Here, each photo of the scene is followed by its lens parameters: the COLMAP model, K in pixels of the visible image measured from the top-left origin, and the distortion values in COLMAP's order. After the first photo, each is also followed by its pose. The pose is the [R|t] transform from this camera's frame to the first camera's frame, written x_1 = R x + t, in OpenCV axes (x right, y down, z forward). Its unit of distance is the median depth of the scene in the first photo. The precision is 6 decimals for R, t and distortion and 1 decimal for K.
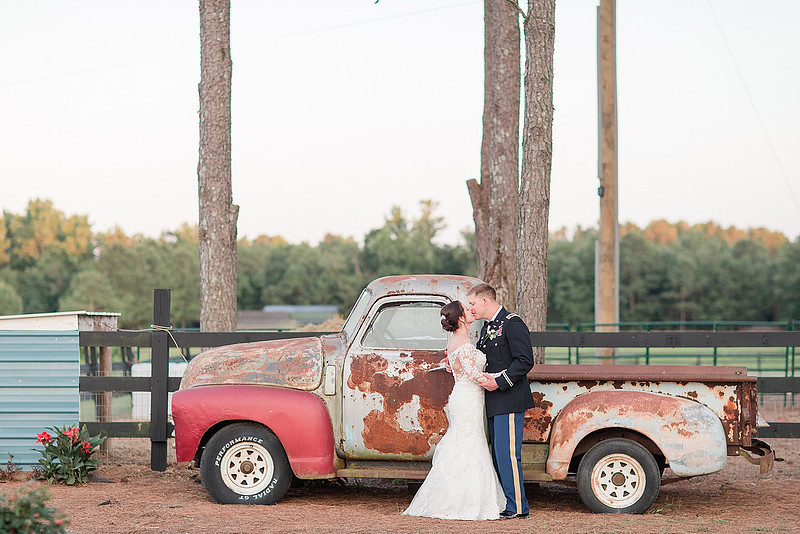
lens RADIAL K [[1687.6, 0, 400.0], [0, 1687.6, 267.0], [0, 0, 1]] dist [-0.017925, -0.185361]
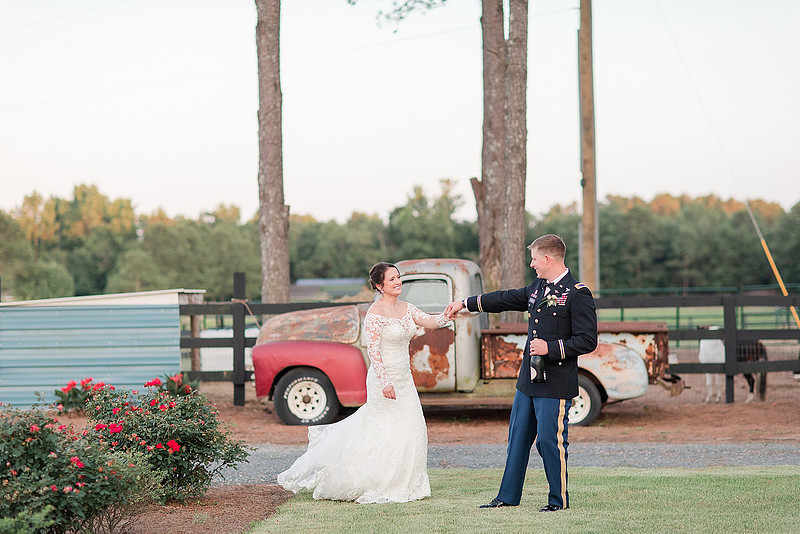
lens RADIAL K [[1687.6, 0, 400.0], [0, 1687.6, 267.0], [0, 0, 1]] dist [-0.017925, -0.185361]
pose [[0.999732, -0.017354, -0.015326, 0.005424], [0.017618, 0.999696, 0.017244, -0.007471], [0.015022, -0.017510, 0.999734, -0.215350]]
